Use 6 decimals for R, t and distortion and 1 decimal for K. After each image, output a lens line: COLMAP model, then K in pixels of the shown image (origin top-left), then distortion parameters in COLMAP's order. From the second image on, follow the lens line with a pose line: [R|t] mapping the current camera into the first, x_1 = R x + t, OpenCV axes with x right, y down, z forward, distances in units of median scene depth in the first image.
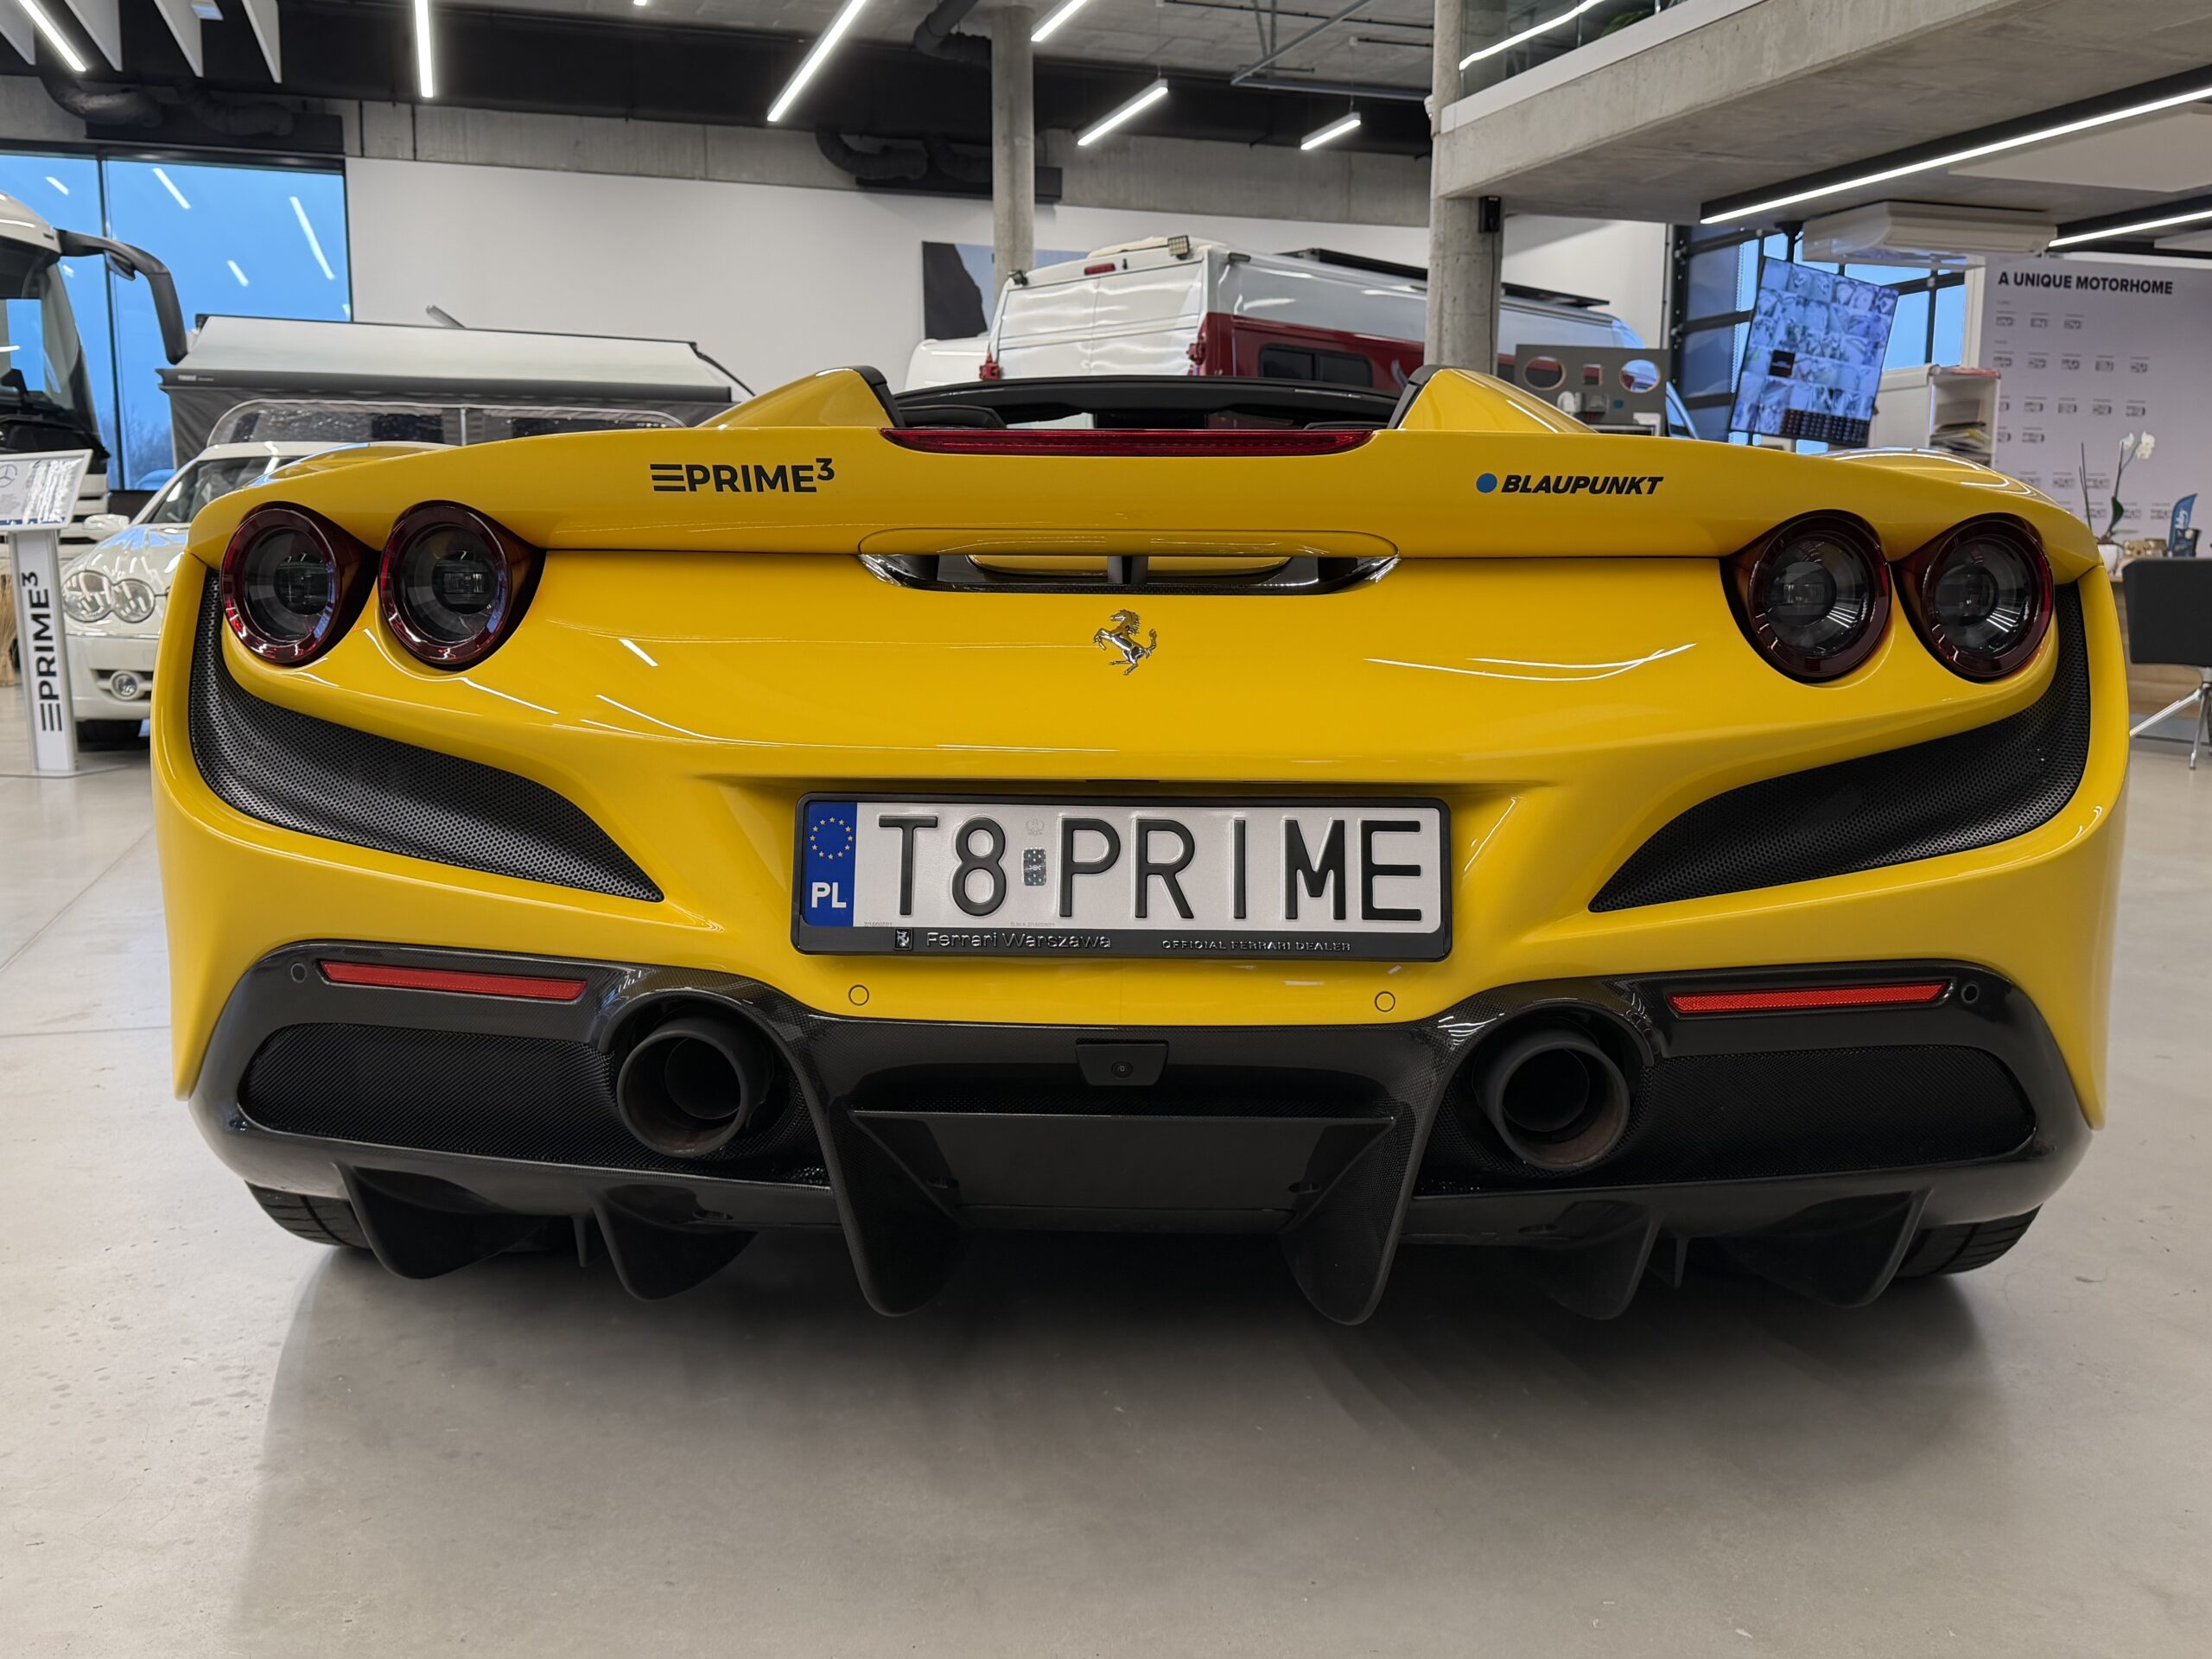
lens RADIAL K [[1956.3, 0, 1101.5], [0, 1956.3, 825.2], [0, 0, 1]] dist [0.078794, -0.123900]
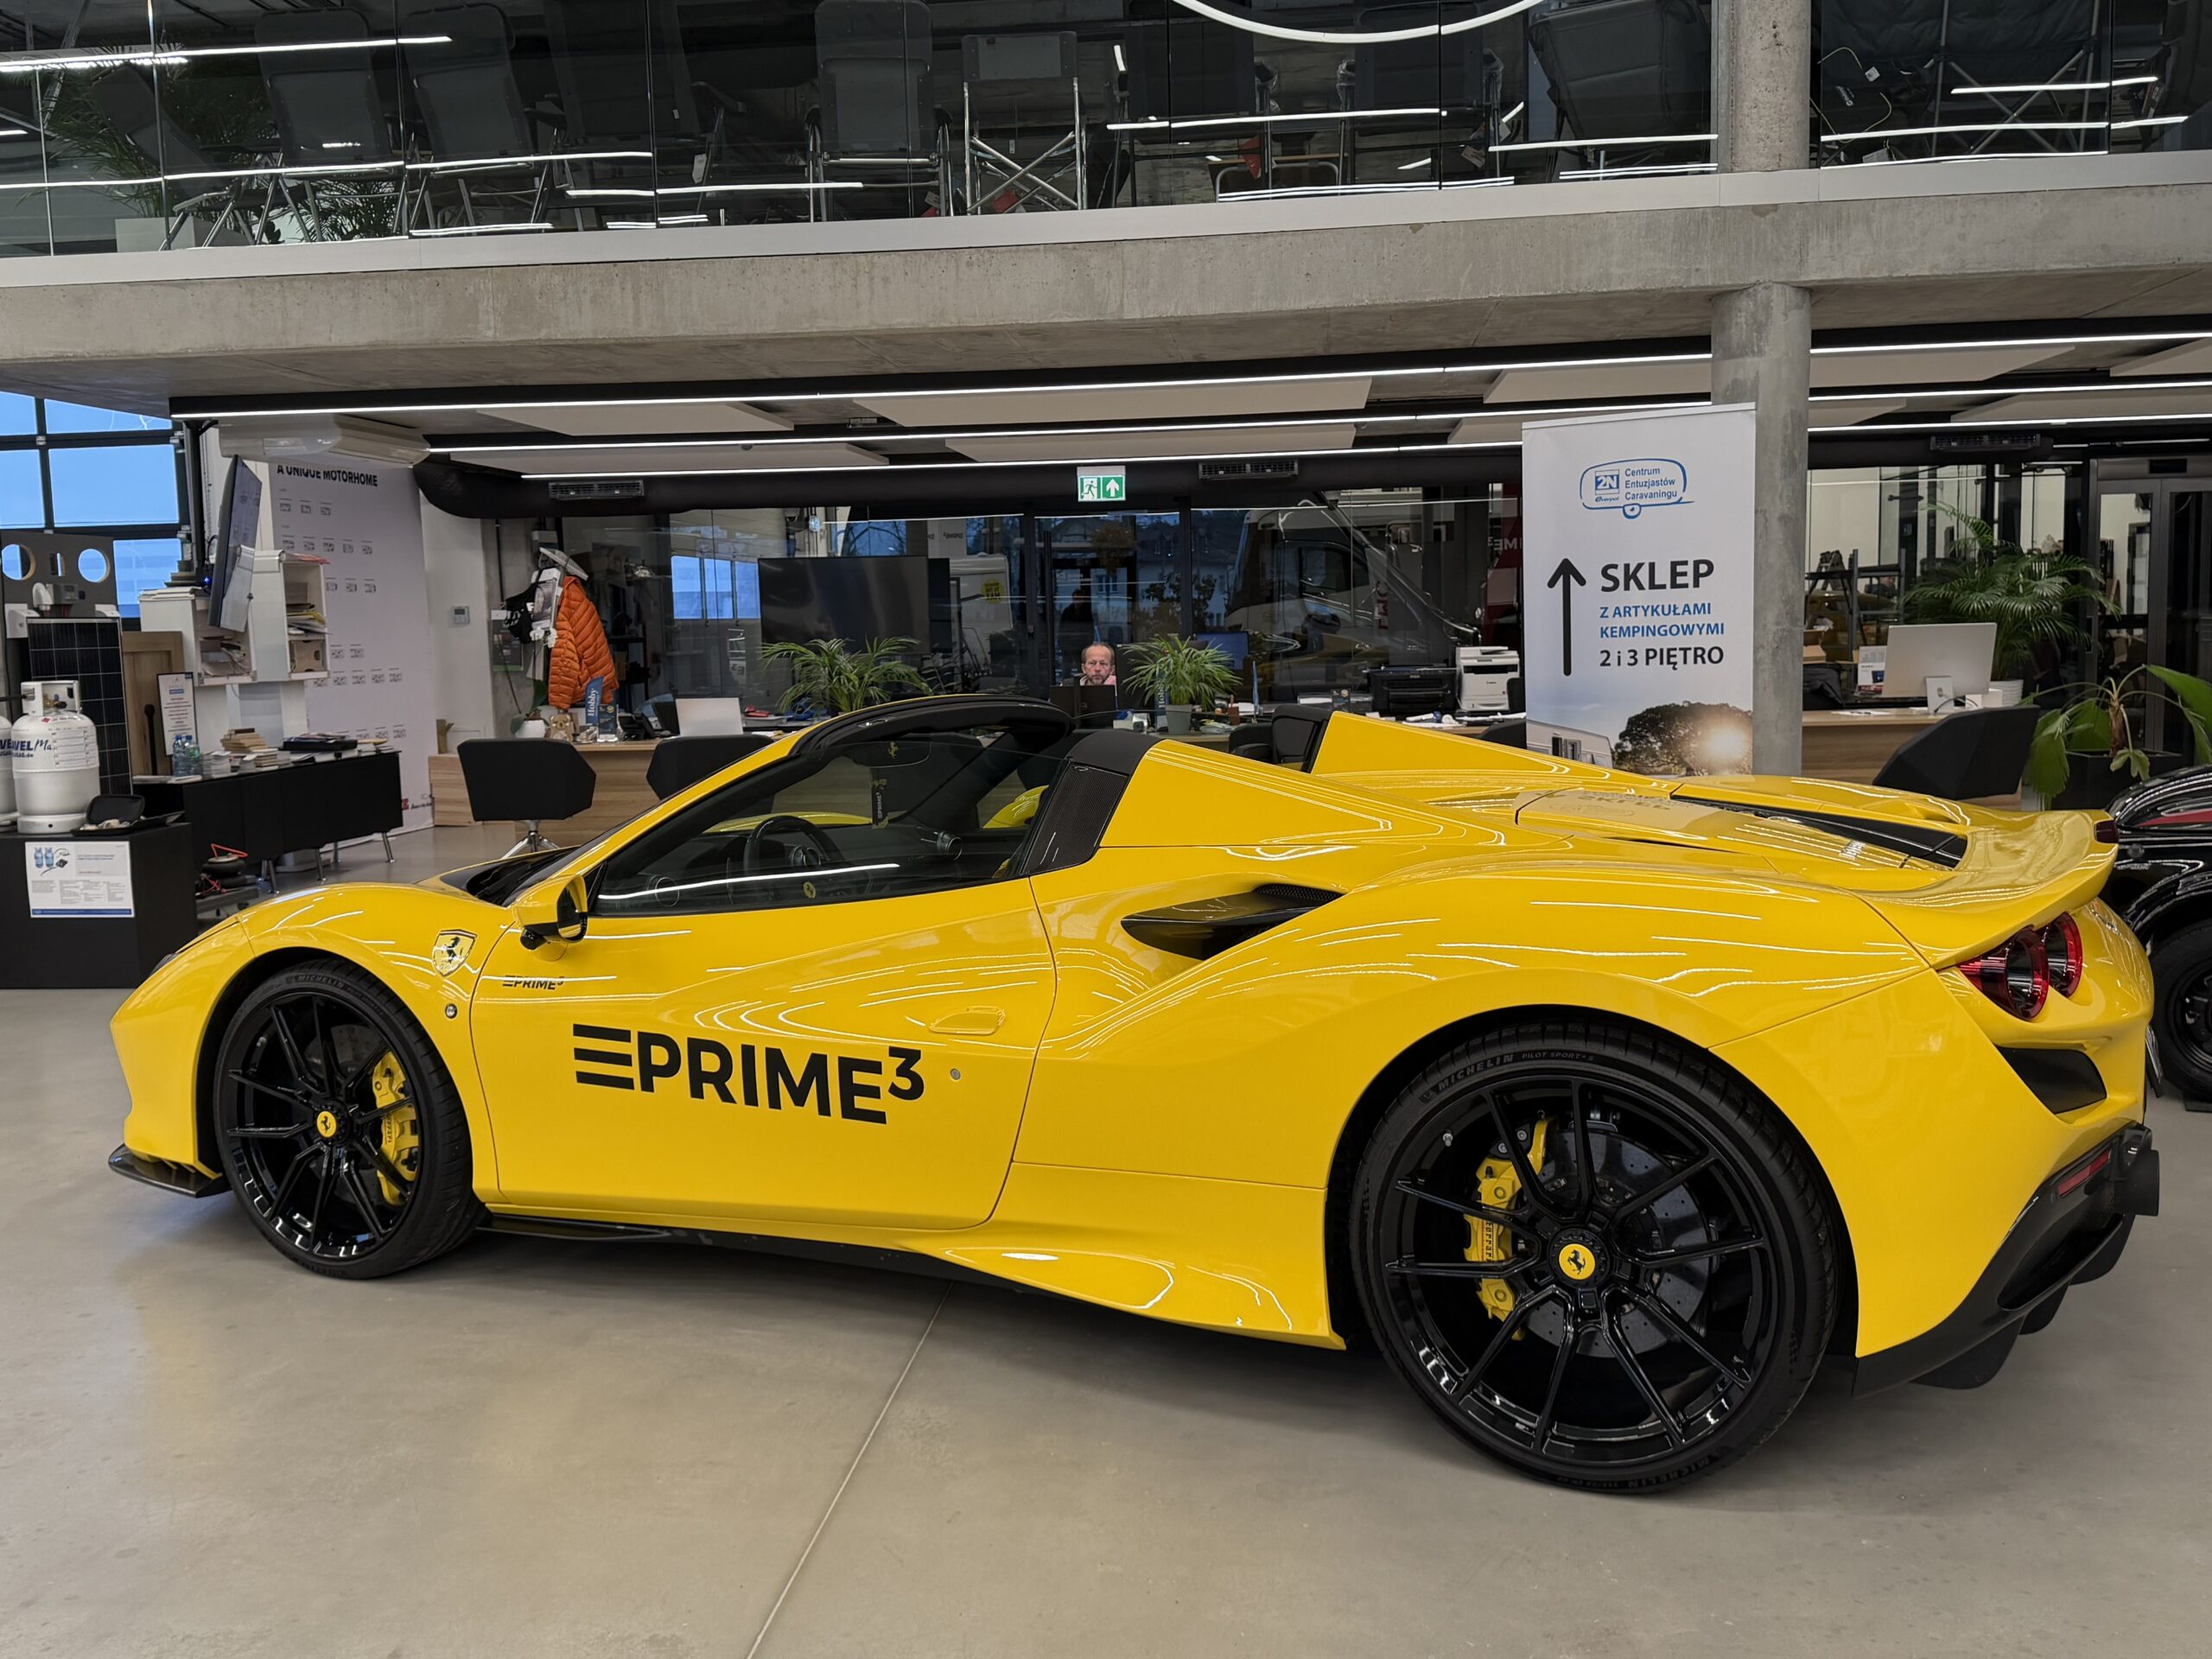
lens RADIAL K [[2009.9, 0, 1100.8], [0, 2009.9, 787.5], [0, 0, 1]] dist [0.148800, -0.276663]
pose [[0.402049, -0.097178, 0.910447, -2.483003], [0.154108, 0.987348, 0.037333, -0.499805], [-0.902556, 0.125297, 0.411938, 1.053259]]
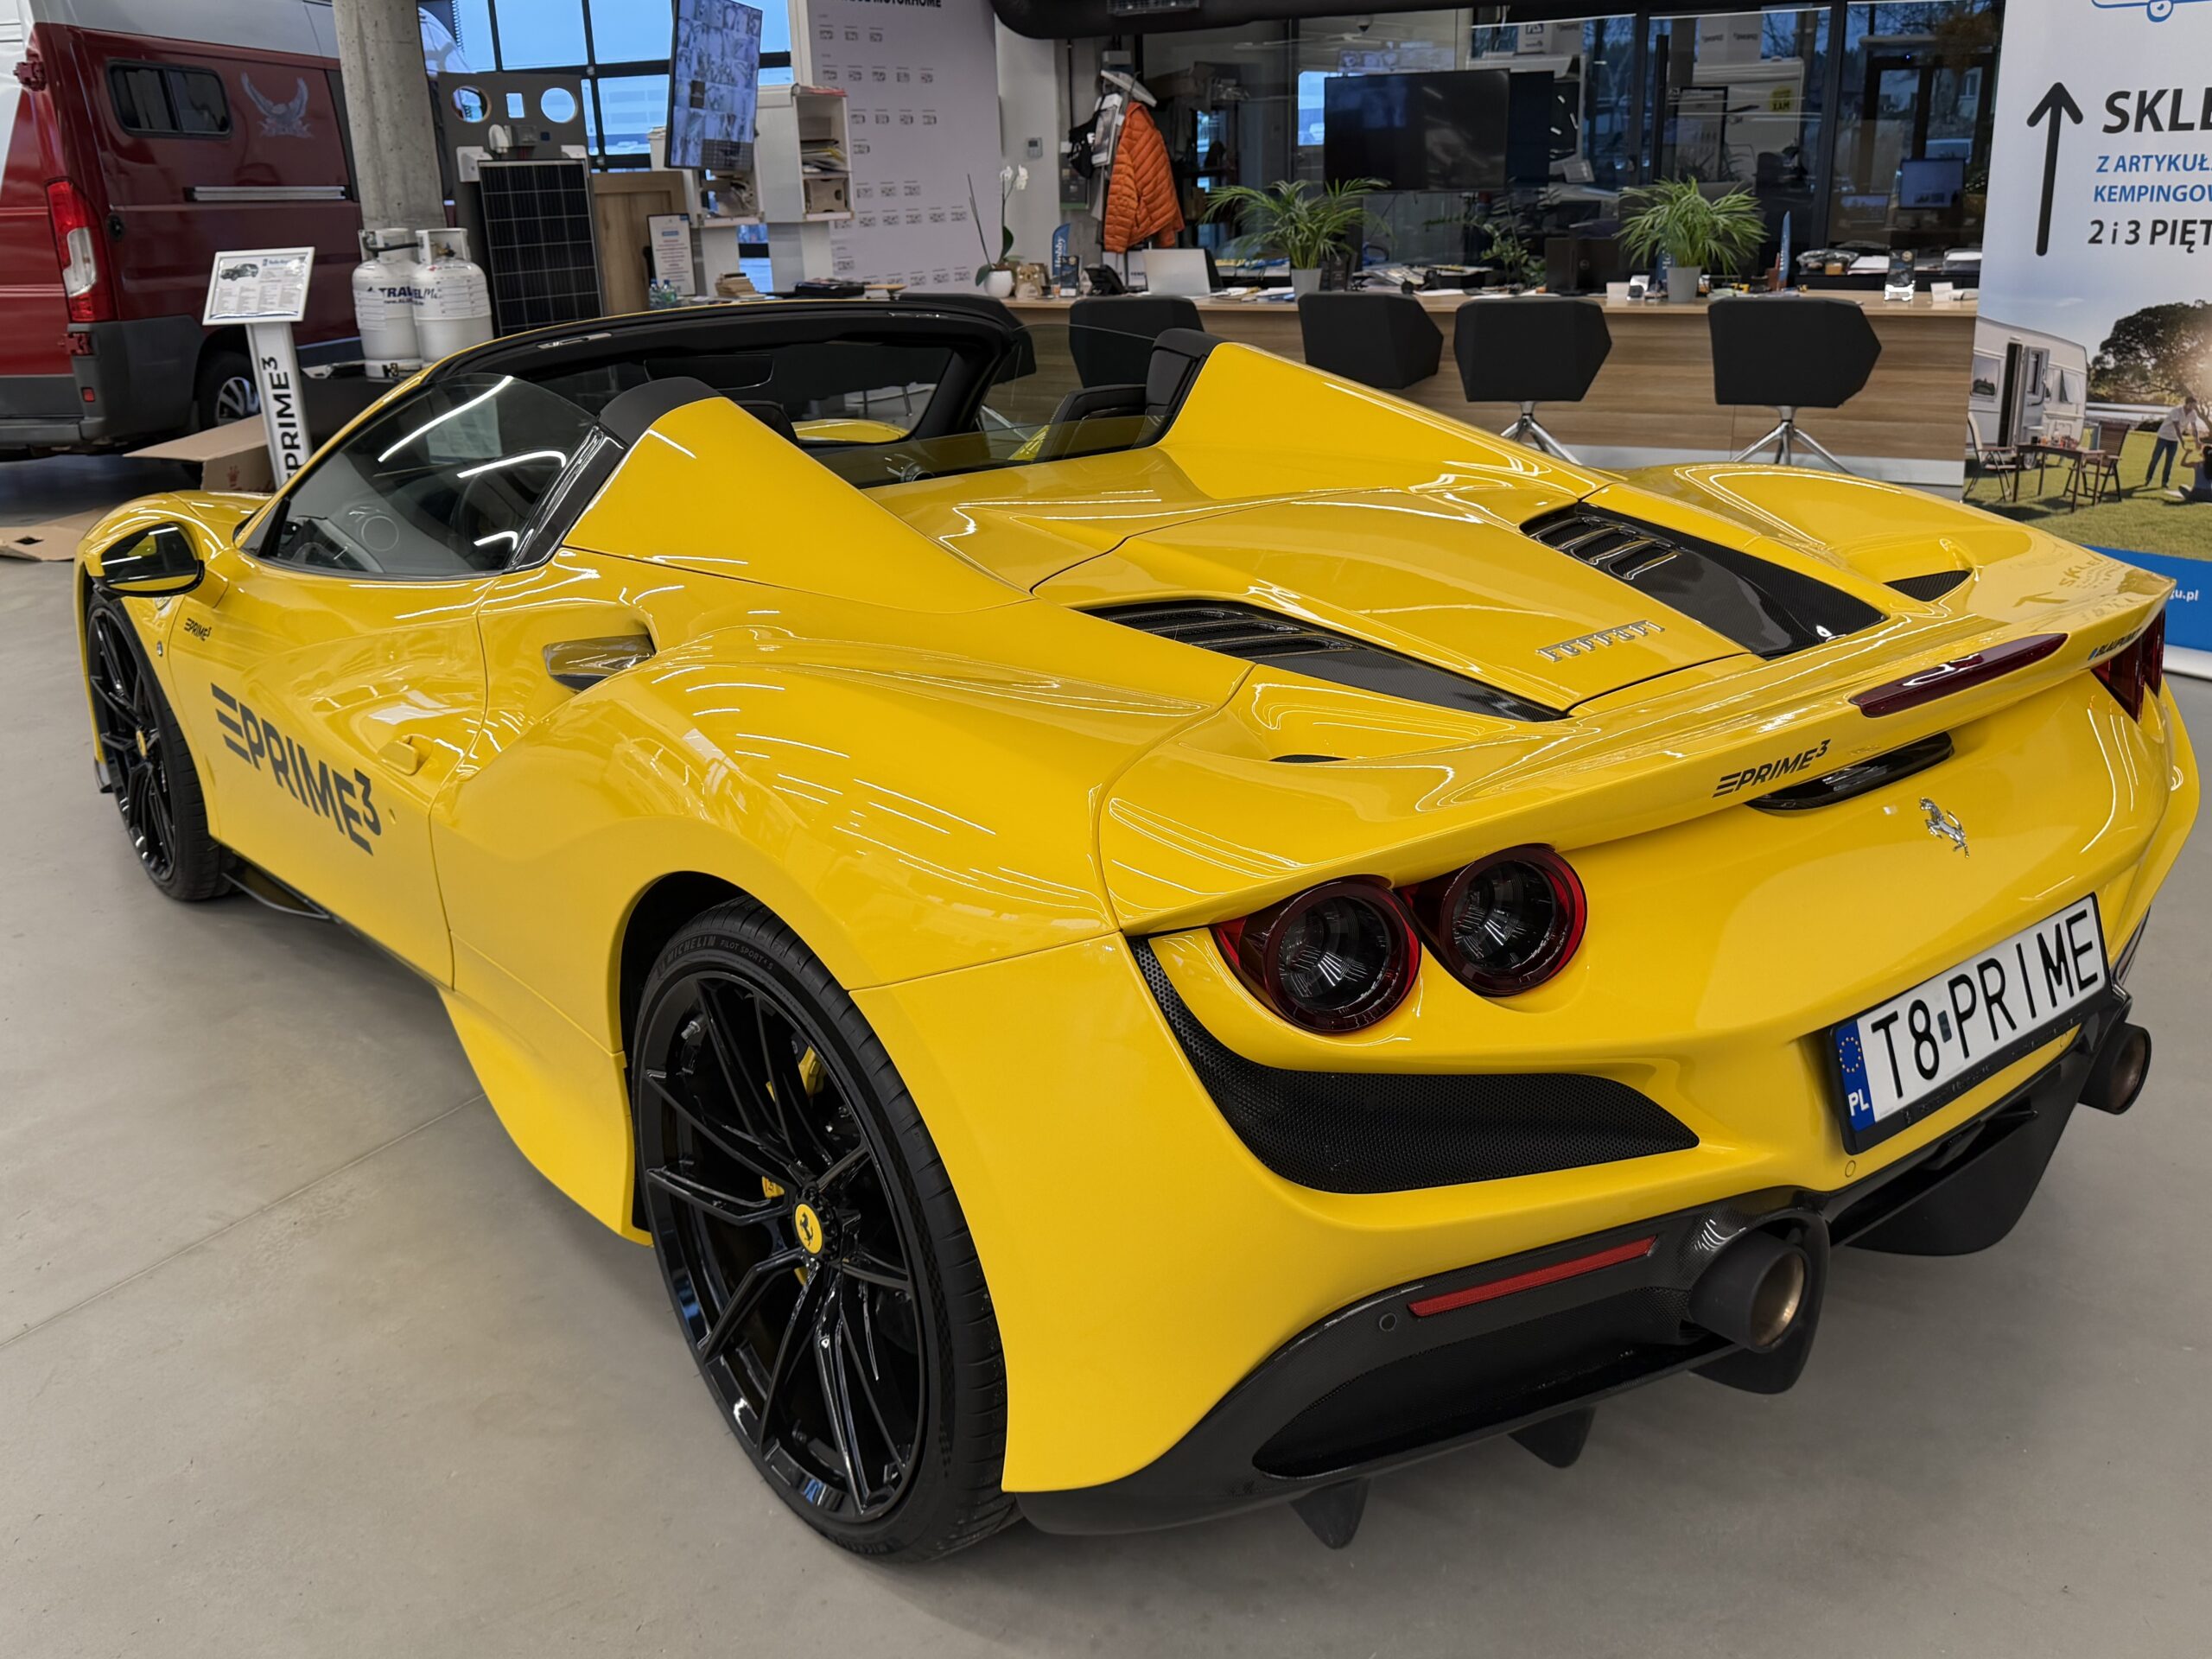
lens RADIAL K [[1956.3, 0, 1101.5], [0, 1956.3, 825.2], [0, 0, 1]] dist [0.078794, -0.123900]
pose [[0.754349, -0.241477, 0.610448, -1.148951], [0.124063, 0.965572, 0.228646, -0.445857], [-0.644644, -0.096745, 0.758336, 0.398121]]
